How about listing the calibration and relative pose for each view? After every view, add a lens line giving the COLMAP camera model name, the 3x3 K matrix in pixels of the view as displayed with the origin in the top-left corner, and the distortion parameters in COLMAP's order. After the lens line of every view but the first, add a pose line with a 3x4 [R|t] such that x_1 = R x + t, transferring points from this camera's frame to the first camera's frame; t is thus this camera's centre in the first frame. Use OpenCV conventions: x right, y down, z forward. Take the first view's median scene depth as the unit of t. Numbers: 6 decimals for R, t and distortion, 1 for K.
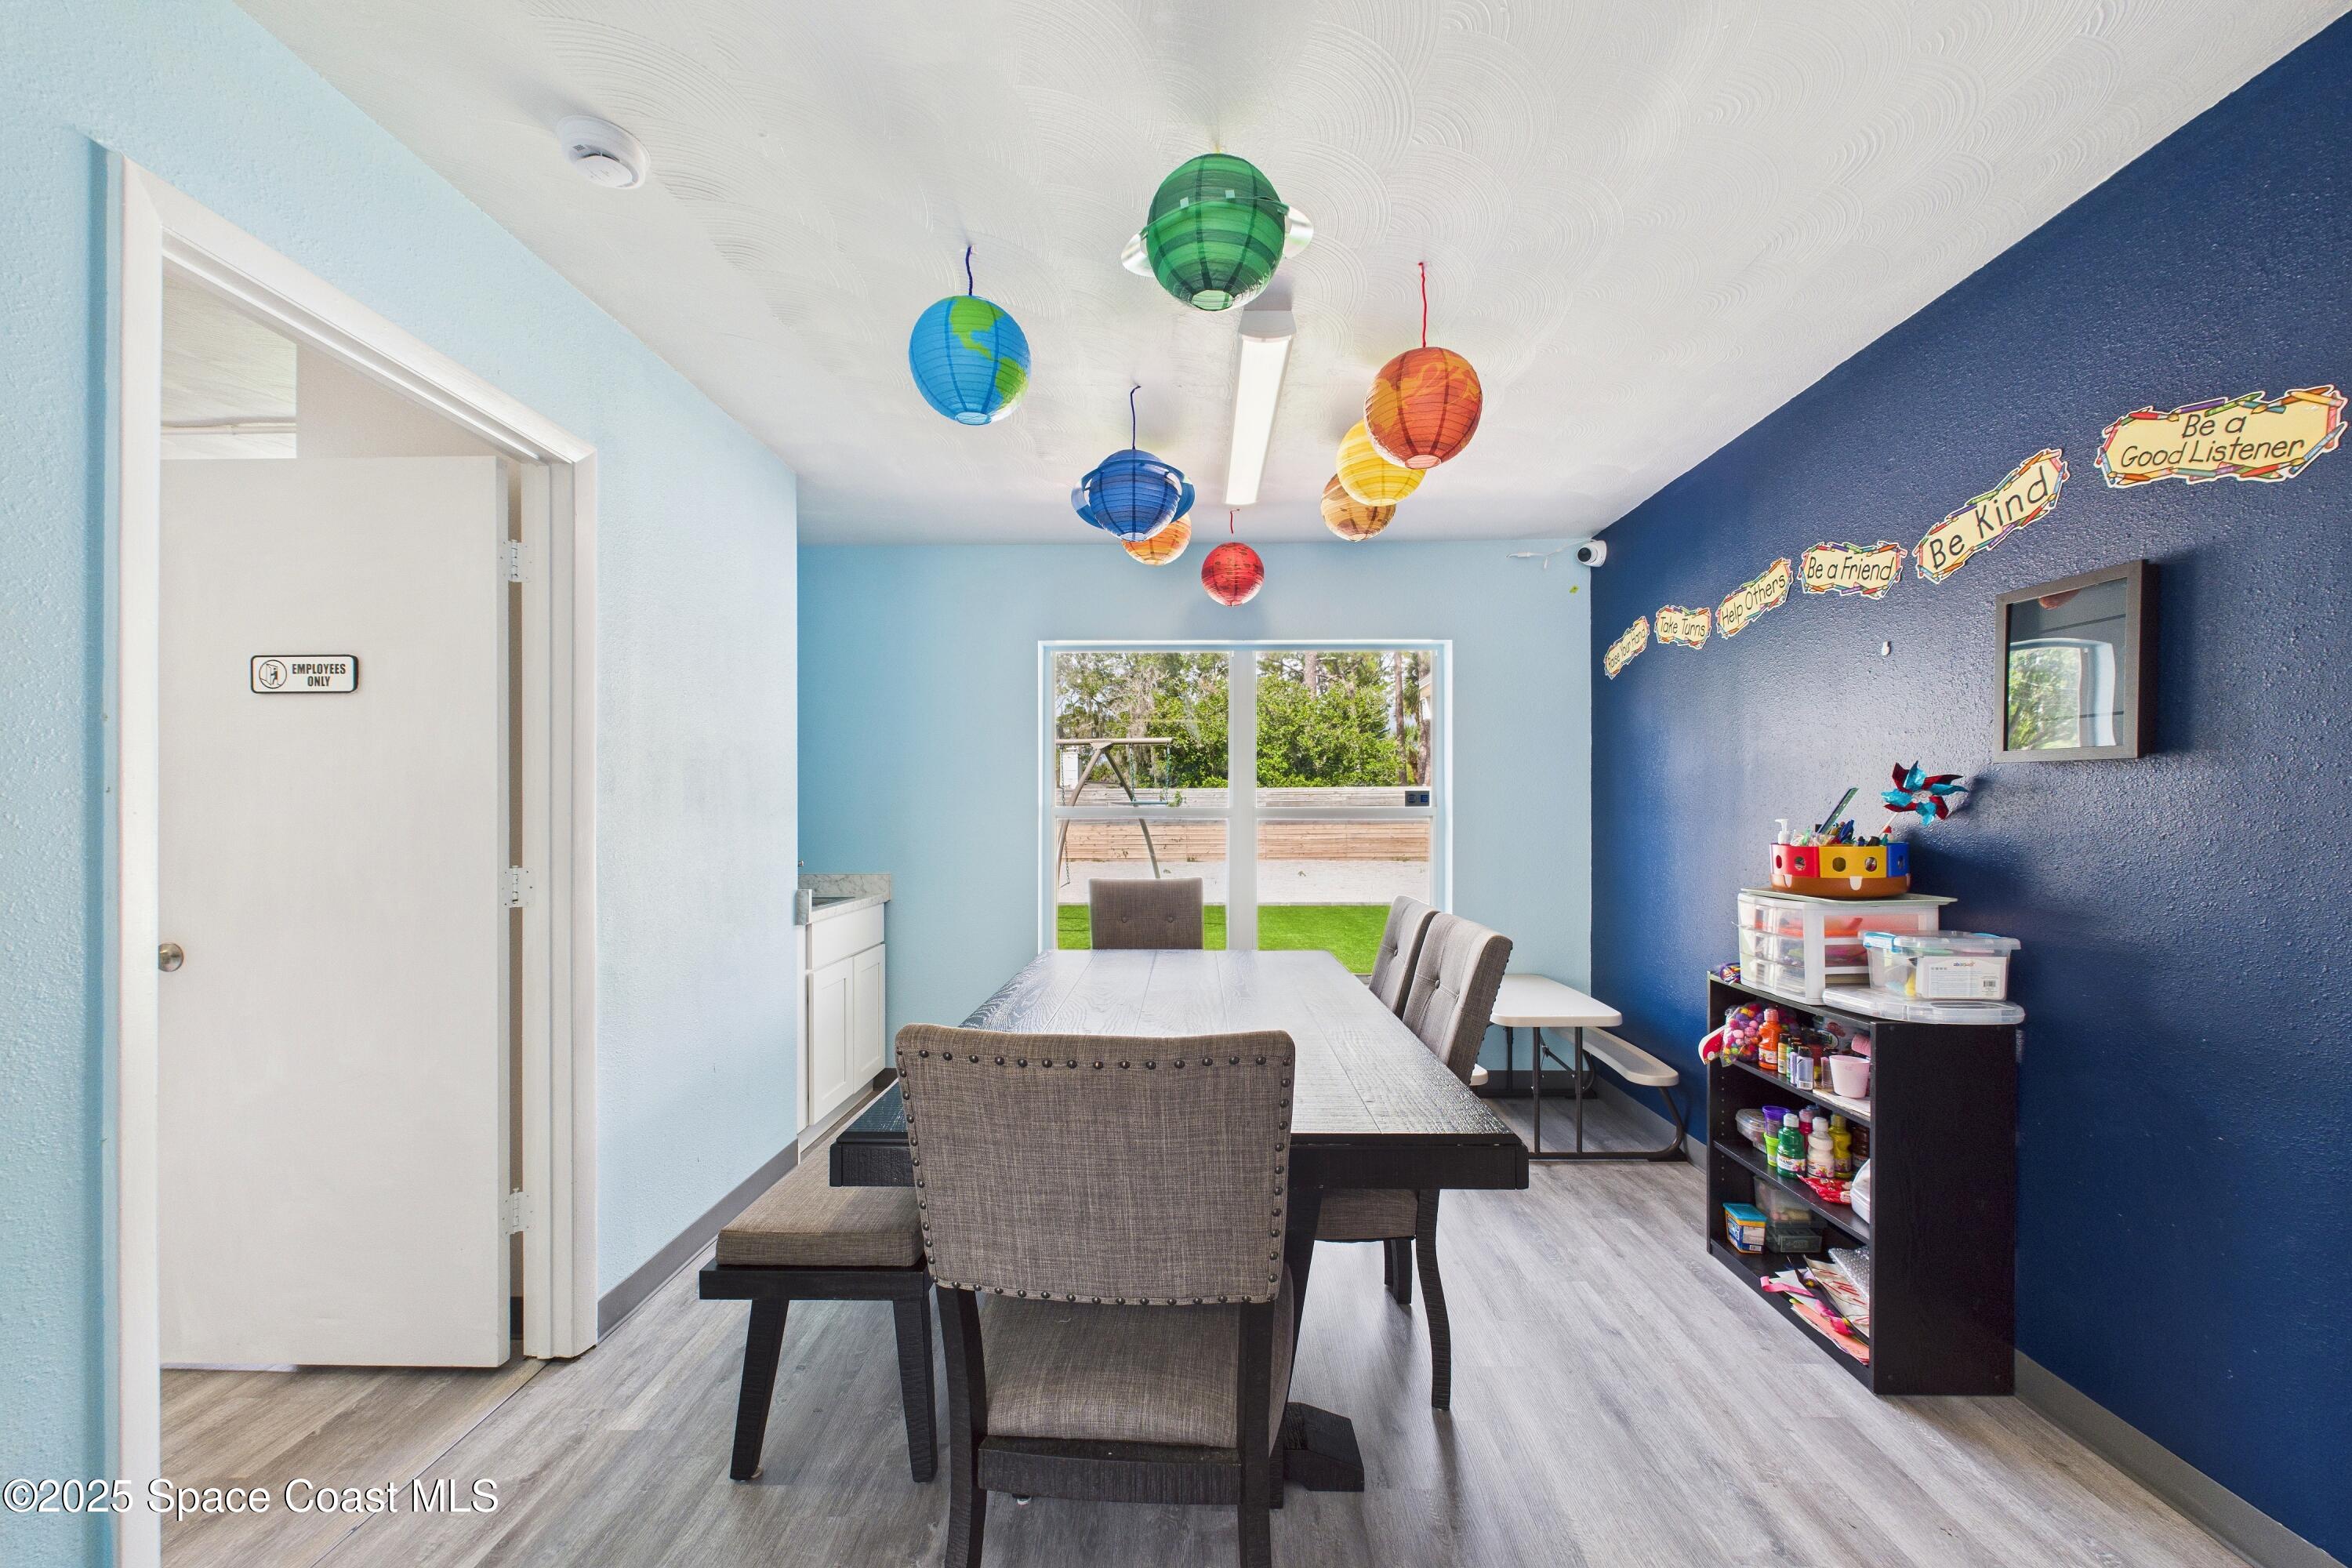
lens RADIAL K [[903.1, 0, 1173.6], [0, 903.1, 815.2], [0, 0, 1]] dist [0.000897, -0.000162]
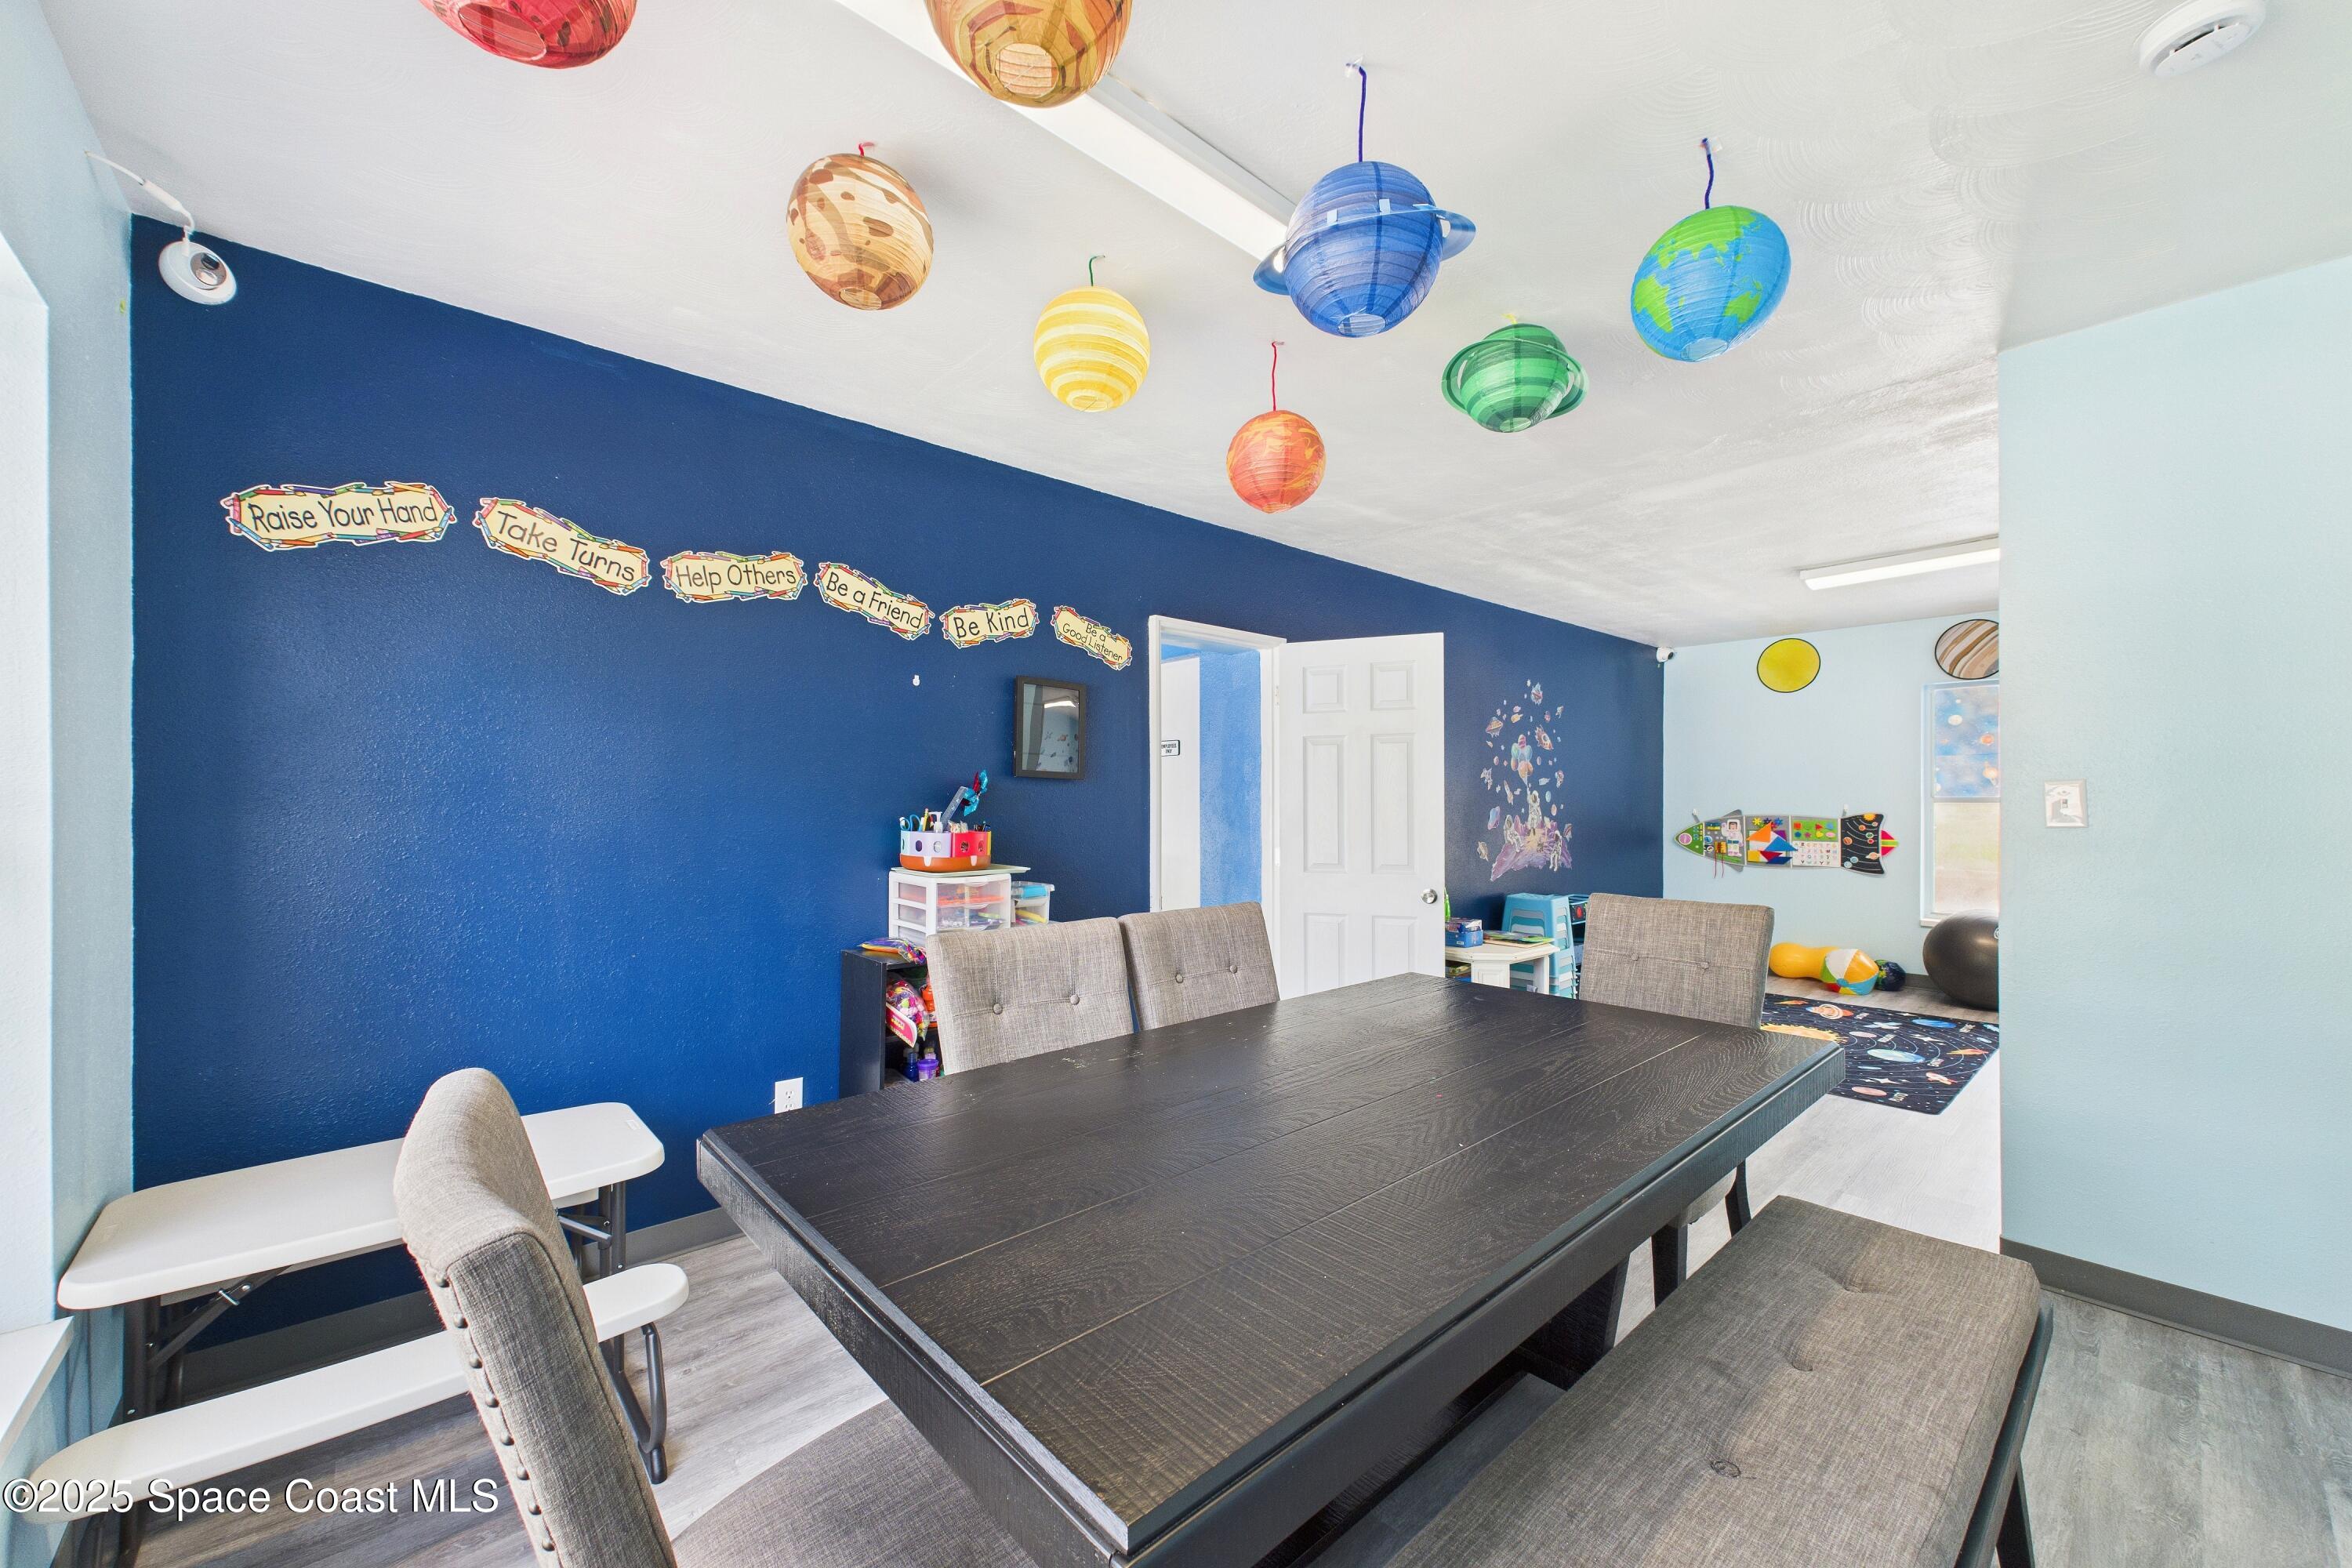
lens RADIAL K [[908.8, 0, 1180.5], [0, 908.8, 801.6], [0, 0, 1]] dist [-0.000285, -0.000063]
pose [[-0.686335, 0.005809, 0.727262, -0.401808], [0.003257, 0.999983, -0.004913, -0.003497], [-0.727278, -0.001004, -0.686342, 1.554380]]
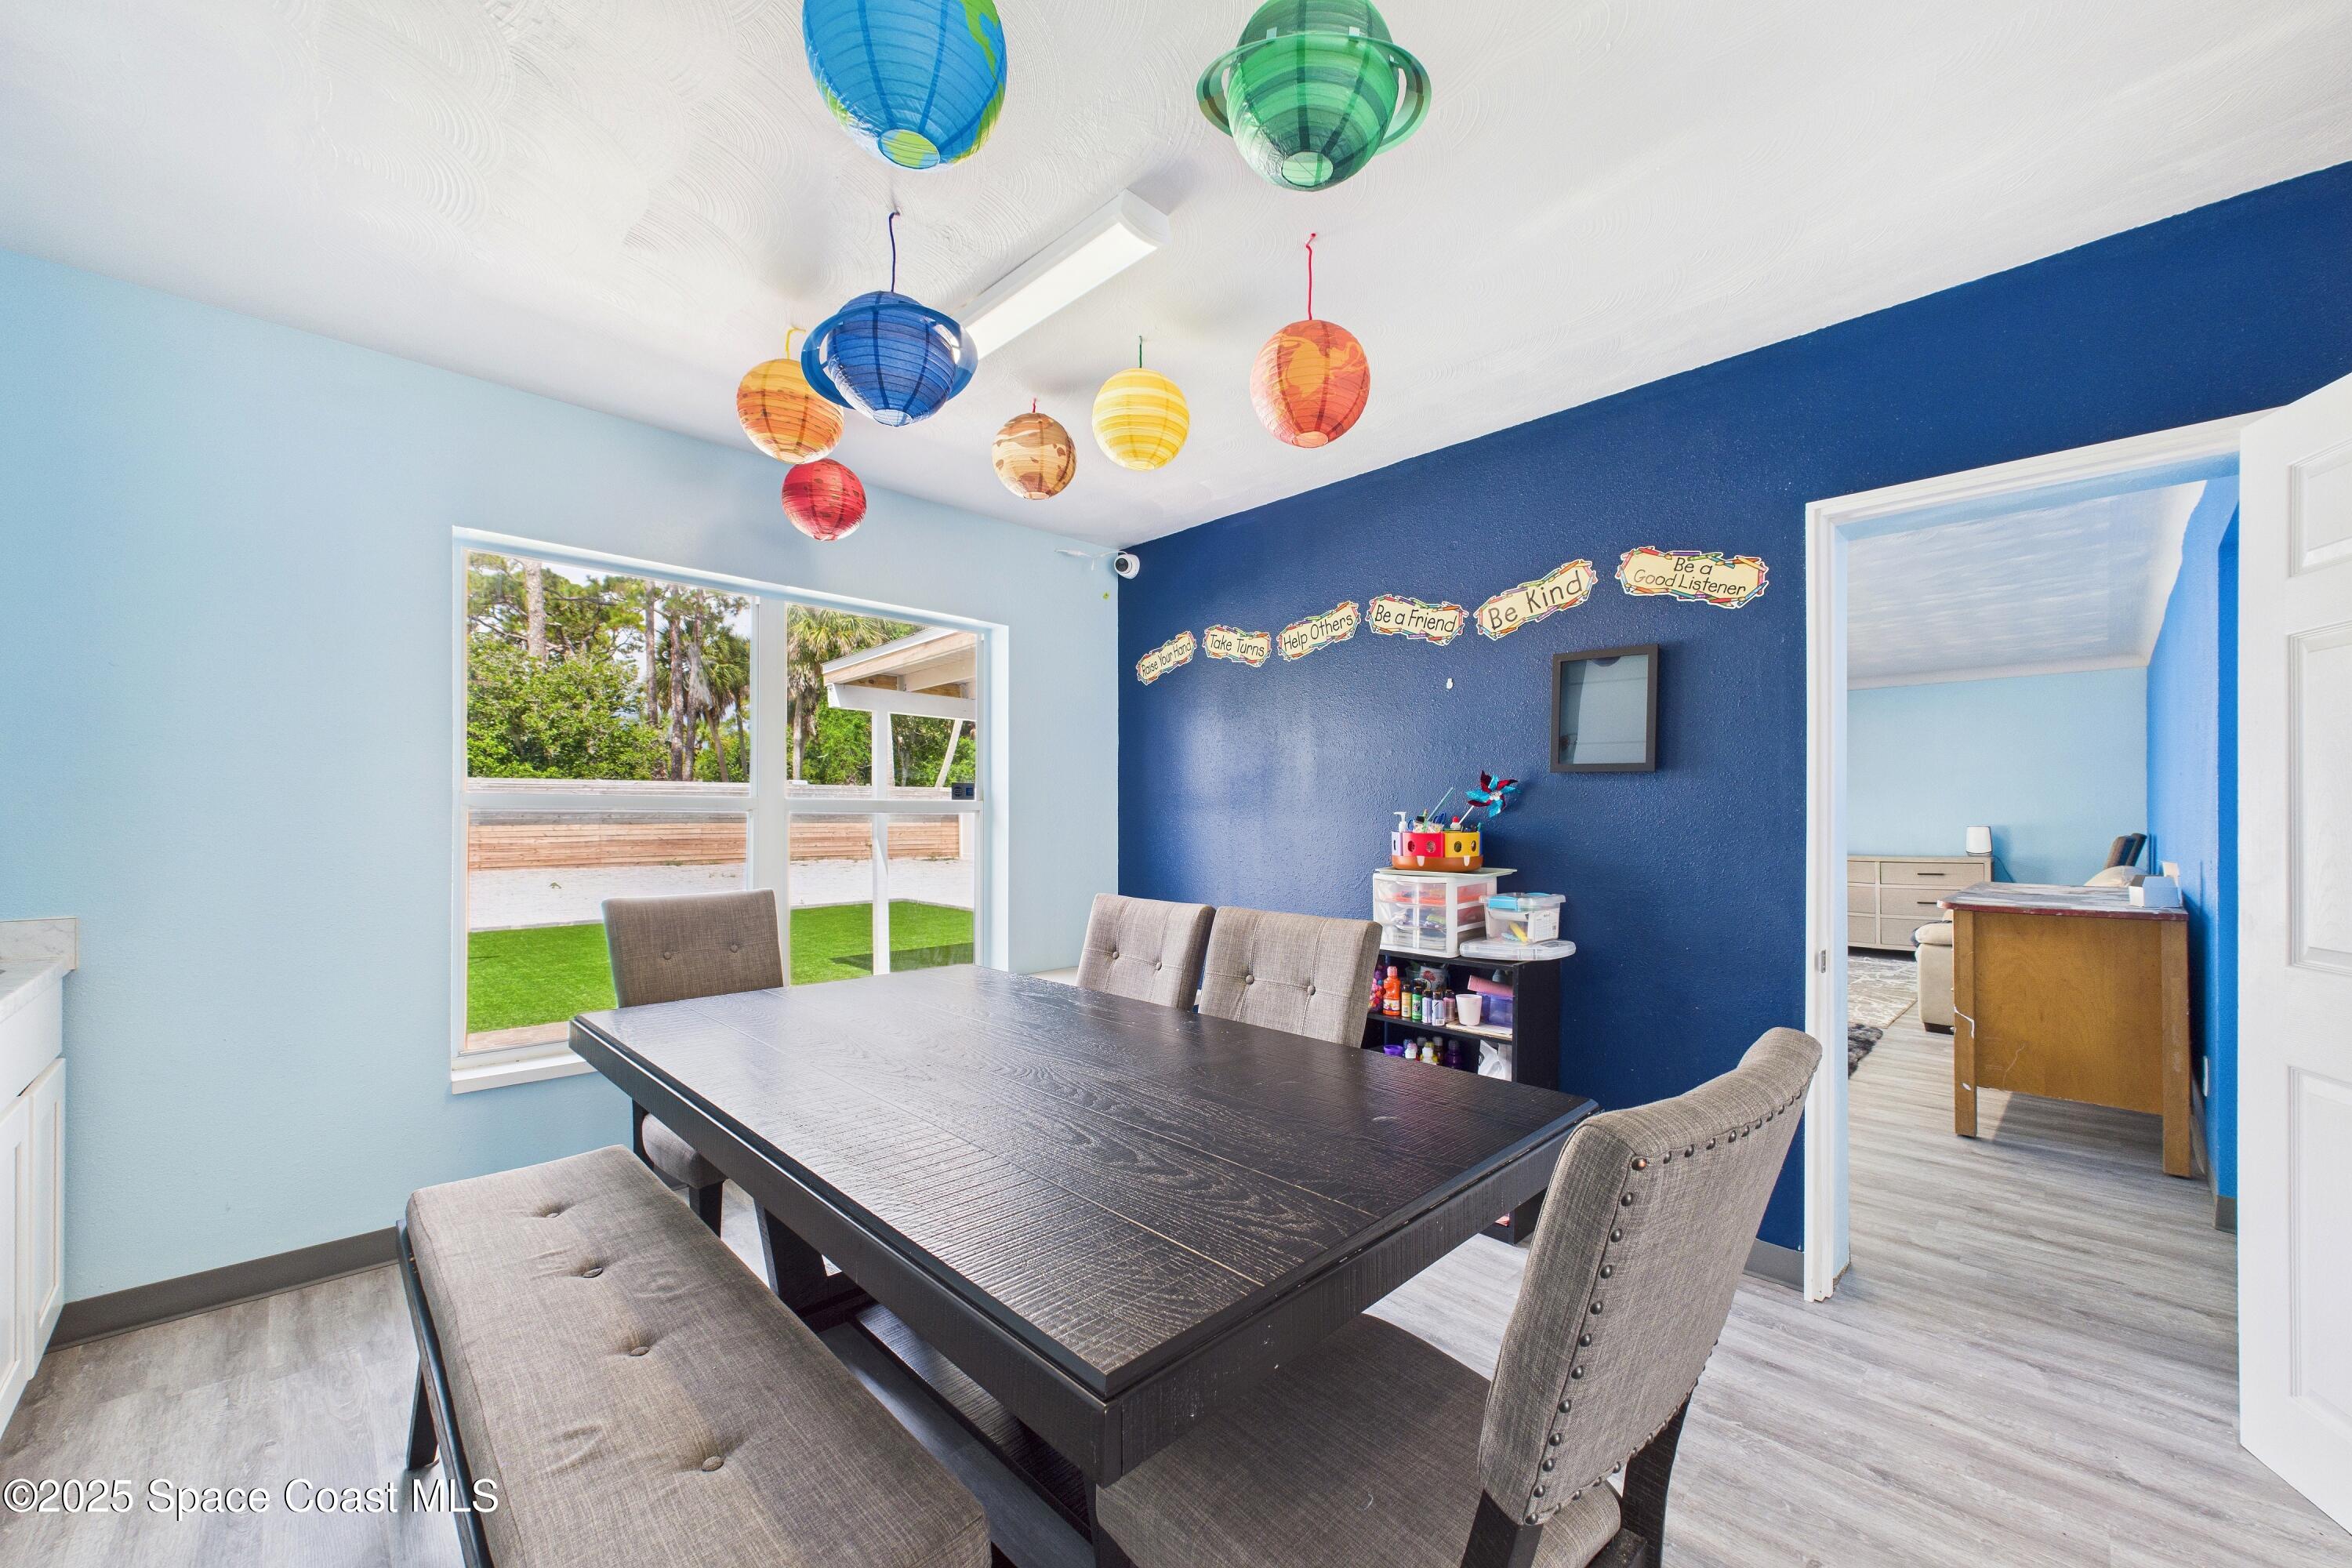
lens RADIAL K [[903.1, 0, 1173.6], [0, 903.1, 815.2], [0, 0, 1]] dist [0.000897, -0.000162]
pose [[0.699065, 0.003101, 0.715051, -0.423160], [-0.003347, 0.999994, -0.001065, 0.010703], [-0.715050, -0.001649, 0.699072, 0.349227]]
